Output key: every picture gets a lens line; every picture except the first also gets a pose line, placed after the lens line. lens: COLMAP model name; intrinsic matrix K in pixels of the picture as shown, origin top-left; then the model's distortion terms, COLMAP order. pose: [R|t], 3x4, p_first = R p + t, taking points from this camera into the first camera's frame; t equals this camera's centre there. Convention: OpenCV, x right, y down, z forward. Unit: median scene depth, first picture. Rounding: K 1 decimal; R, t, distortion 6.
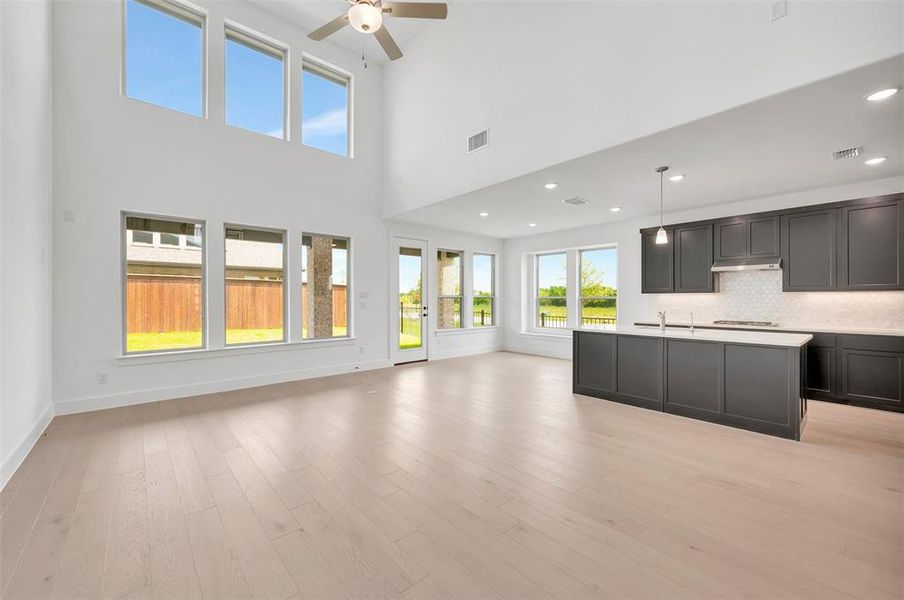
lens RADIAL K [[359.5, 0, 460.7], [0, 359.5, 299.1], [0, 0, 1]] dist [0.001086, 0.000189]
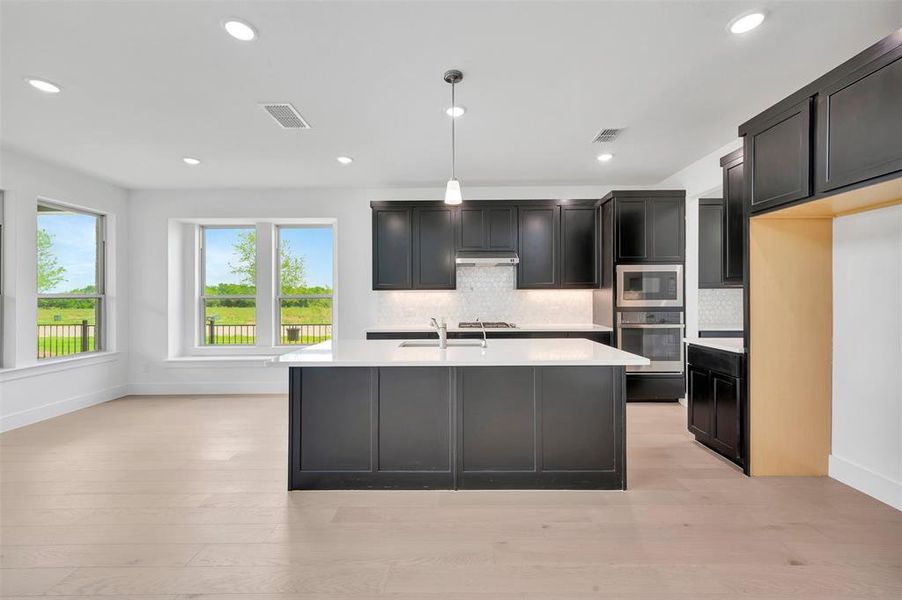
lens RADIAL K [[358.7, 0, 446.1], [0, 358.7, 295.1], [0, 0, 1]] dist [0.001086, 0.000189]
pose [[0.690045, -0.000427, 0.723766, 0.072372], [0.006907, 0.999958, -0.005995, -0.000481], [-0.723733, 0.009136, 0.690019, 0.347096]]
